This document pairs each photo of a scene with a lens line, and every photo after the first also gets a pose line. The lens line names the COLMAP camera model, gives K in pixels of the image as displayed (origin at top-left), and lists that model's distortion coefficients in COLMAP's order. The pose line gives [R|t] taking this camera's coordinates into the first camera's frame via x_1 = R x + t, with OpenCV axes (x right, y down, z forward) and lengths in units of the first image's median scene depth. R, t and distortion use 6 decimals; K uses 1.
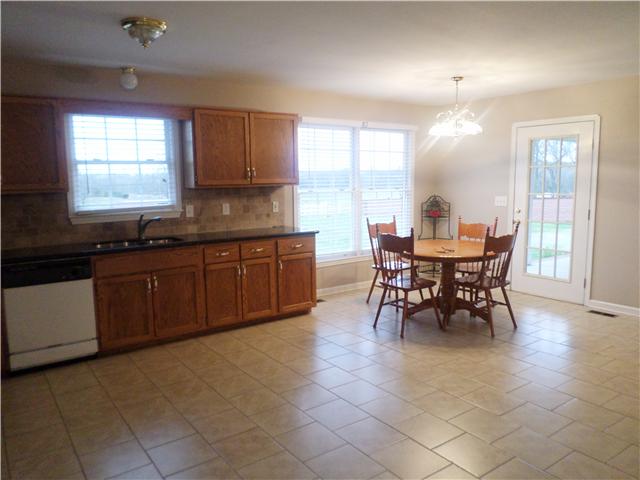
lens RADIAL K [[488.4, 0, 320.0], [0, 488.4, 240.0], [0, 0, 1]] dist [-0.011602, -0.001850]
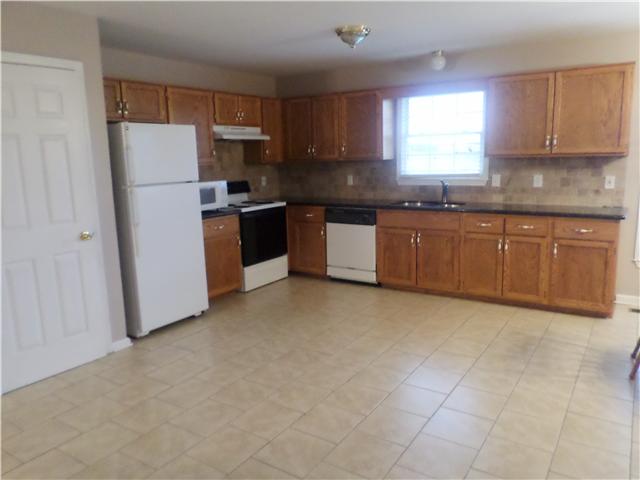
lens RADIAL K [[488.4, 0, 320.0], [0, 488.4, 240.0], [0, 0, 1]] dist [-0.011602, -0.001850]
pose [[0.359450, 0.167912, -0.917933, 0.562938], [-0.100416, 0.984926, 0.140845, -0.044322], [0.927746, 0.041548, 0.370893, 0.298501]]
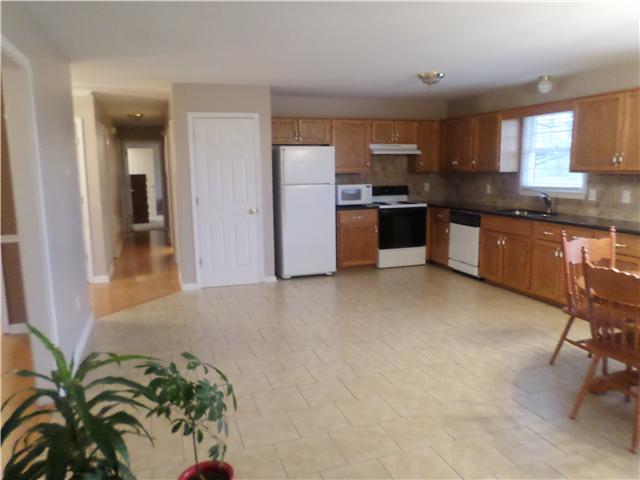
lens RADIAL K [[488.4, 0, 320.0], [0, 488.4, 240.0], [0, 0, 1]] dist [-0.011602, -0.001850]
pose [[-0.285989, 0.162273, -0.944393, 0.930098], [-0.108497, 0.973735, 0.200171, -0.113190], [0.952071, 0.159711, -0.260871, 0.747029]]
